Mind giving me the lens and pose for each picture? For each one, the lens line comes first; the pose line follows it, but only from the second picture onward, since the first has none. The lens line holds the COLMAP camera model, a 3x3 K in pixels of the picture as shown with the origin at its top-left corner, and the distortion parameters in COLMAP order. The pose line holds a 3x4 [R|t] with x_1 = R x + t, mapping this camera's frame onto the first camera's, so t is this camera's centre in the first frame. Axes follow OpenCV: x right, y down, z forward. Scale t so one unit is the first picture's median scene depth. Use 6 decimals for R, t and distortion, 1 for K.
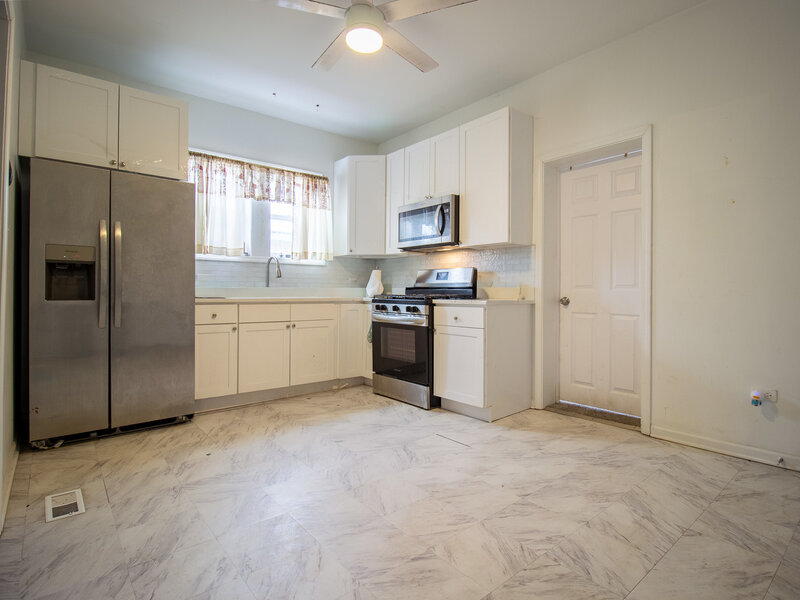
lens RADIAL K [[429.6, 0, 405.3], [0, 429.6, 295.2], [0, 0, 1]] dist [-0.016787, -0.000166]
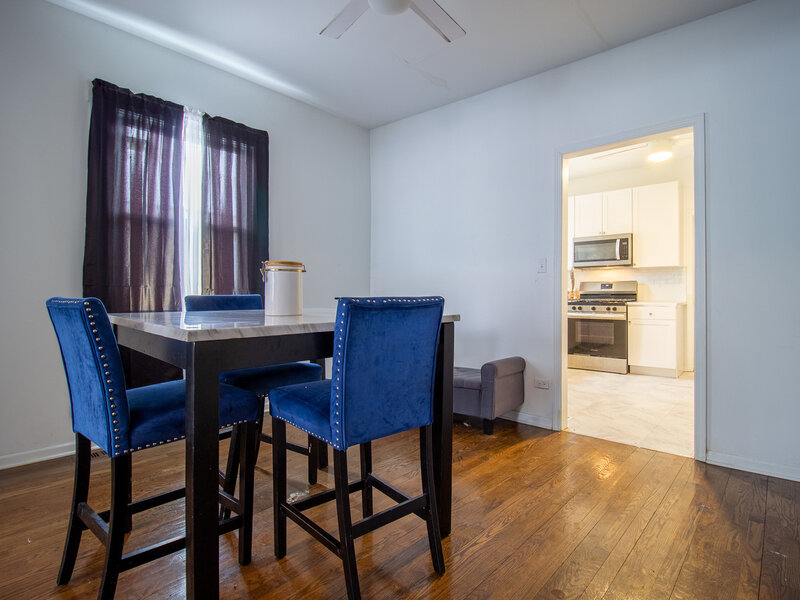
lens RADIAL K [[429.6, 0, 396.5], [0, 429.6, 299.9], [0, 0, 1]] dist [-0.016787, -0.000166]
pose [[0.990825, -0.011107, 0.134697, -0.881726], [0.010735, 0.999936, 0.003487, -0.011436], [-0.134727, -0.002009, 0.990881, -0.370997]]
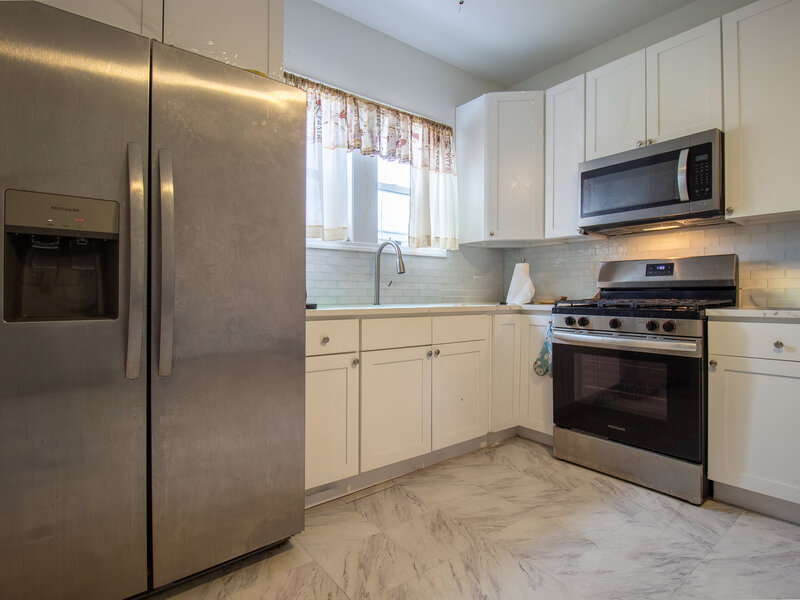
lens RADIAL K [[429.6, 0, 401.3], [0, 429.6, 295.5], [0, 0, 1]] dist [-0.016787, -0.000166]
pose [[0.999061, -0.005595, -0.042974, -0.285345], [0.005363, 0.999970, -0.005515, -0.006183], [0.043003, 0.005279, 0.999061, 0.390831]]
